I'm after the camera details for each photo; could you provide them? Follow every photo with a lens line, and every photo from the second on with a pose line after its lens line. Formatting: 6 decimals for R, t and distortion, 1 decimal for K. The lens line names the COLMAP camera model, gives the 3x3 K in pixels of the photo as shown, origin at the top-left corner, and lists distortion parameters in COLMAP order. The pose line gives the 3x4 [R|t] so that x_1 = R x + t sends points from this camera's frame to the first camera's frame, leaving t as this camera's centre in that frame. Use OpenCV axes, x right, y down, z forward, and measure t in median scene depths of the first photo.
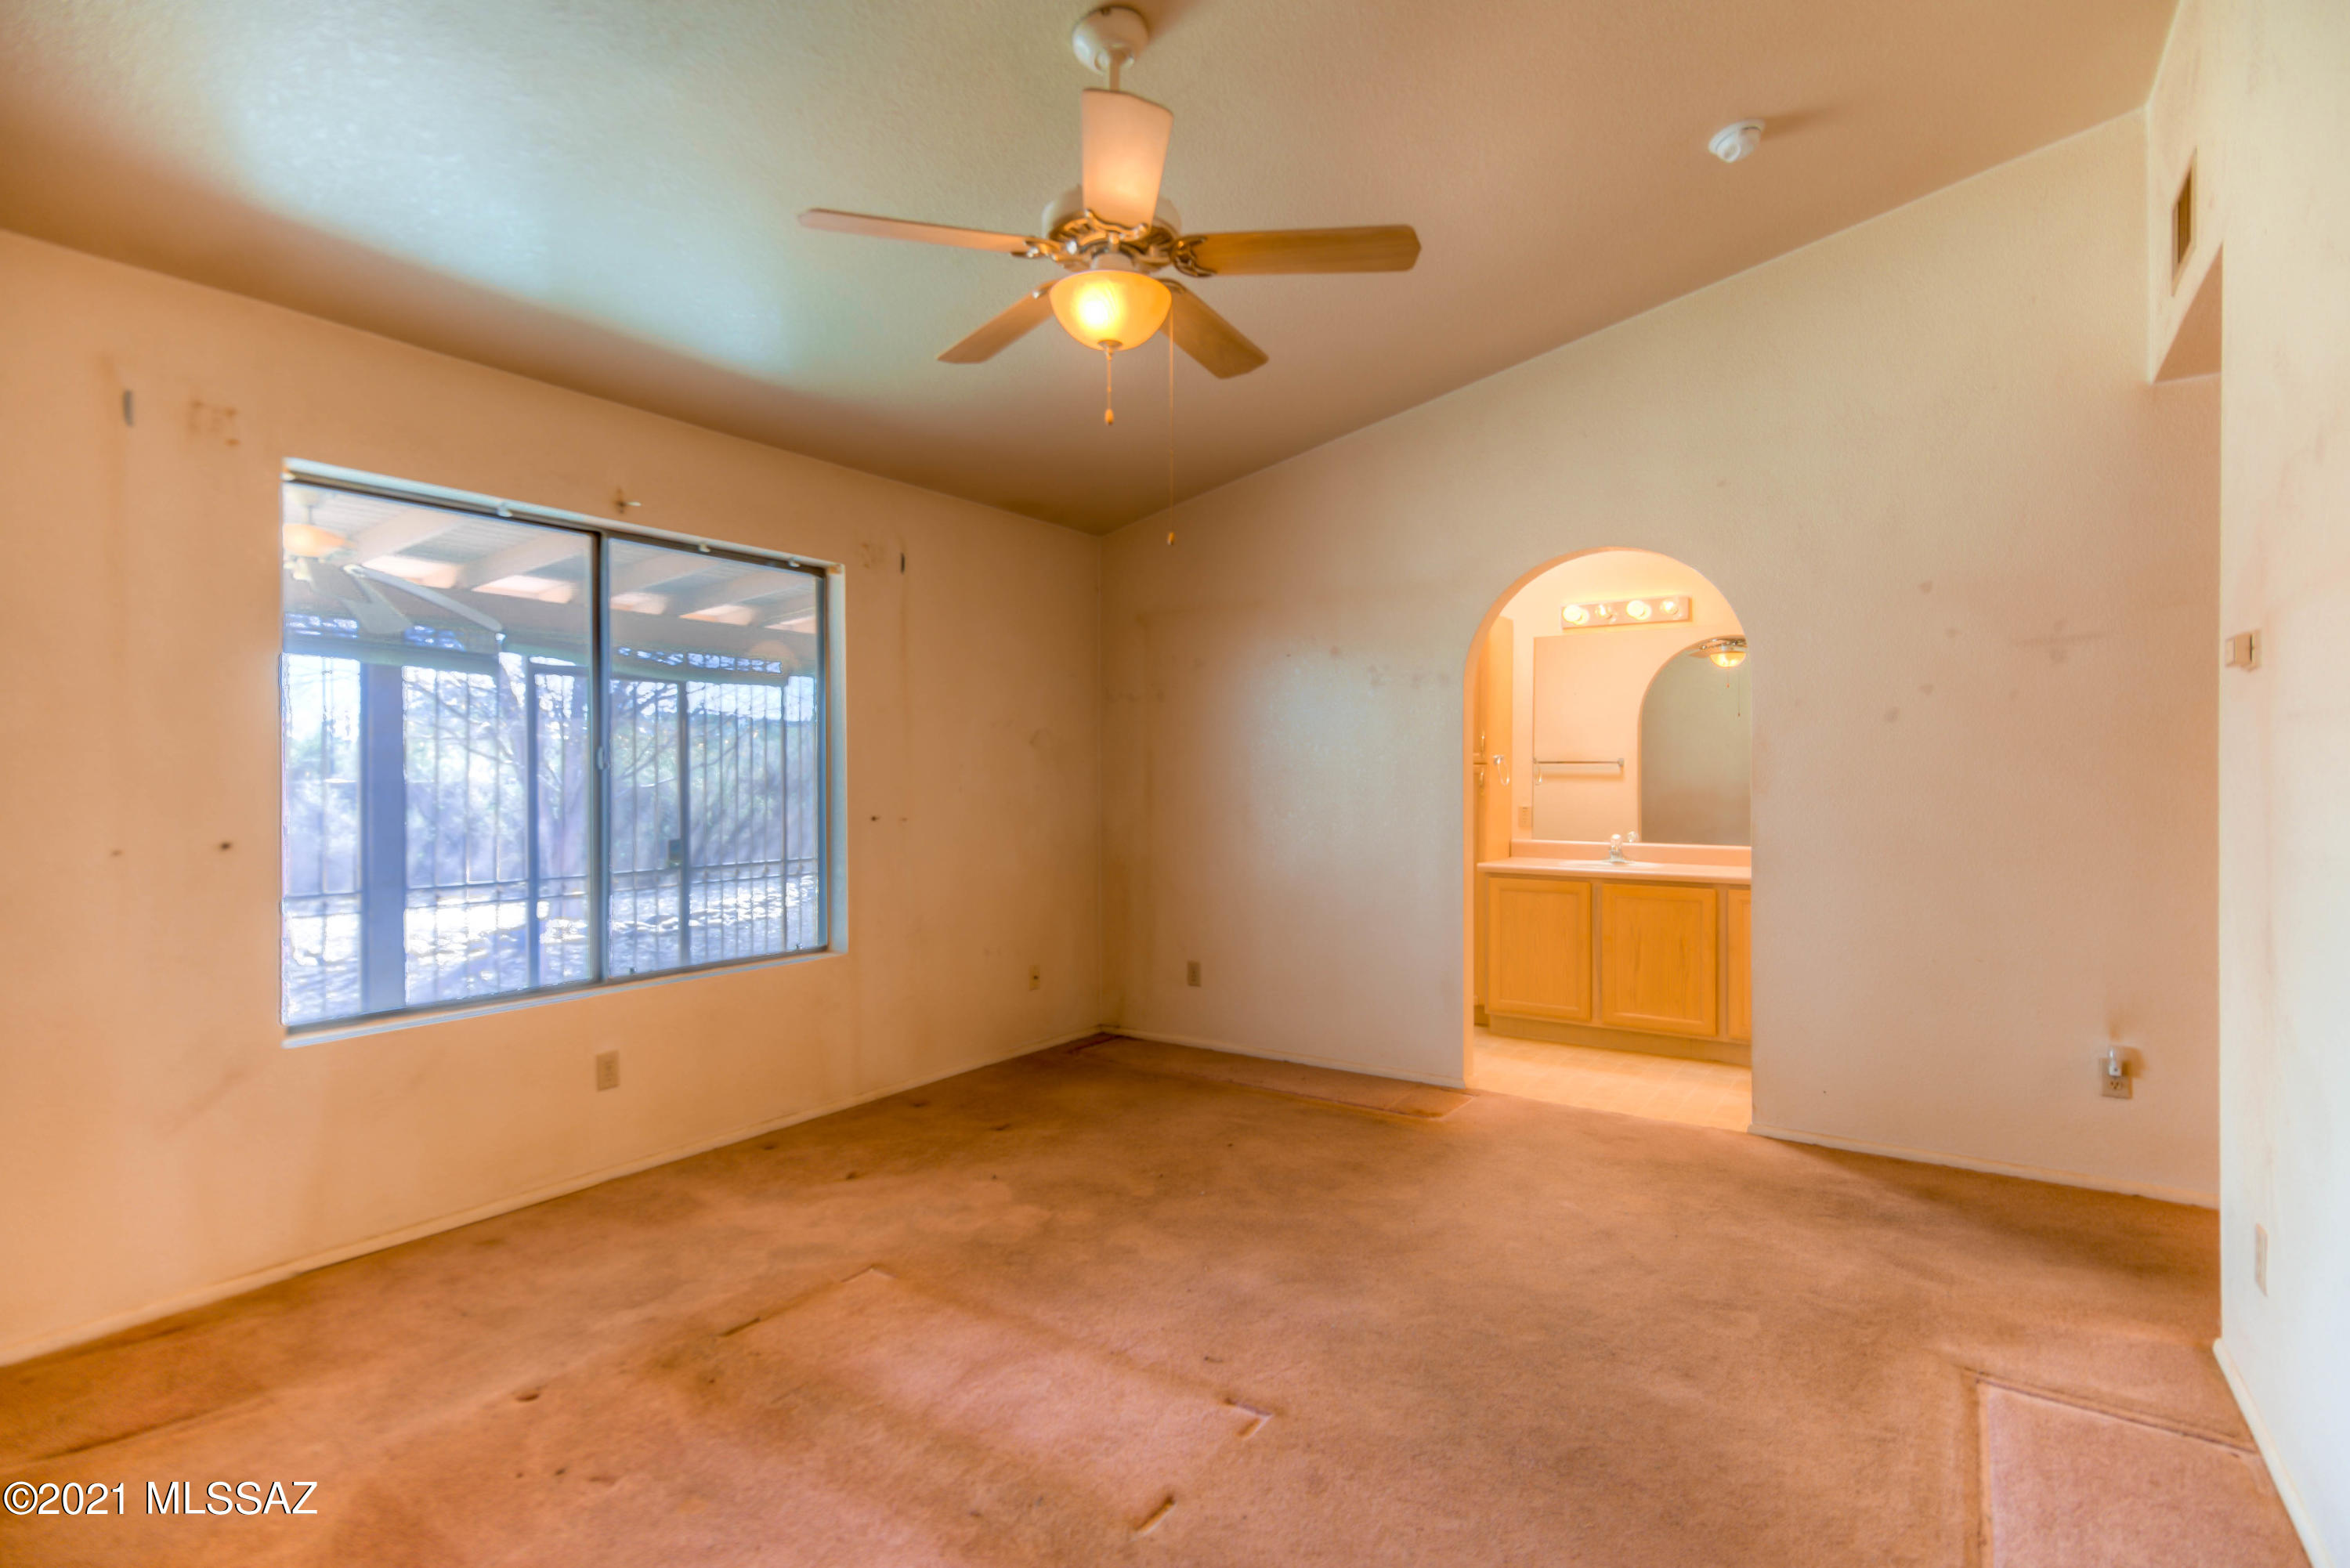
lens RADIAL K [[1184.0, 0, 1184.8], [0, 1184.0, 779.2], [0, 0, 1]] dist [0.004892, 0.000461]
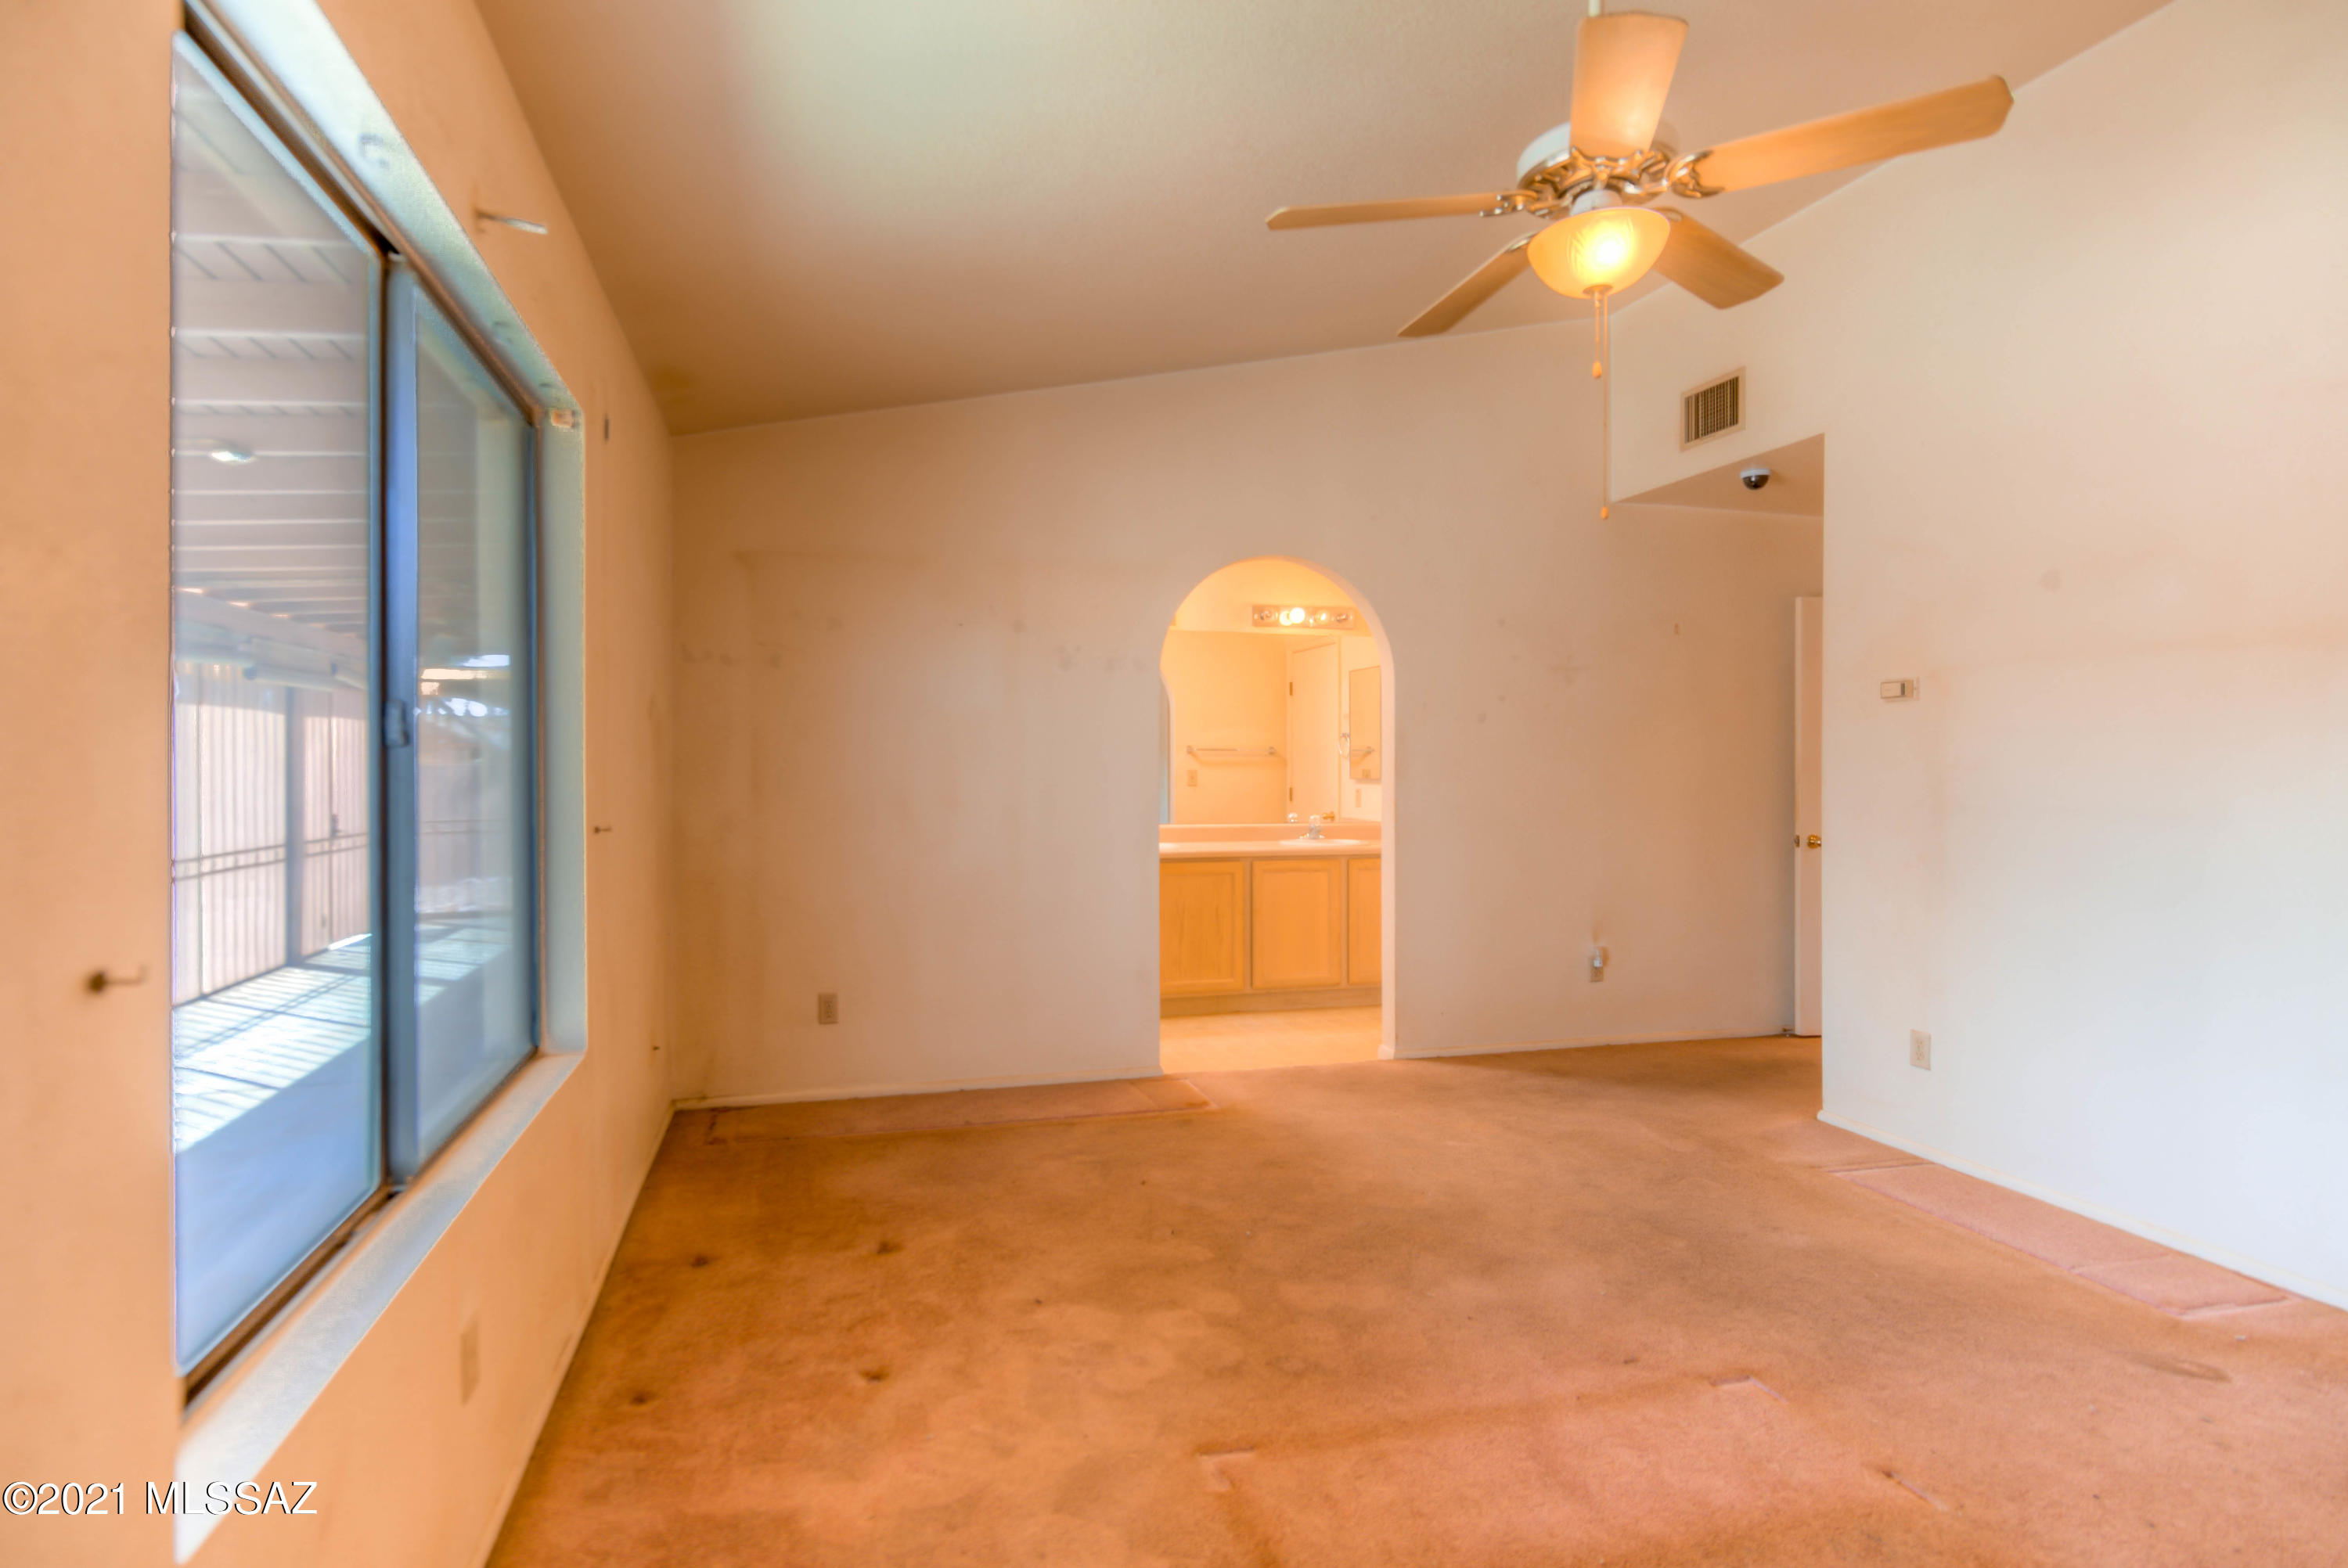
lens RADIAL K [[1165.7, 0, 1169.8], [0, 1165.7, 770.4], [0, 0, 1]] dist [0.000320, 0.000205]
pose [[0.652354, -0.004167, 0.757903, -0.643558], [0.000969, 0.999989, 0.004664, -0.001667], [-0.757914, -0.002308, 0.652351, 0.447603]]
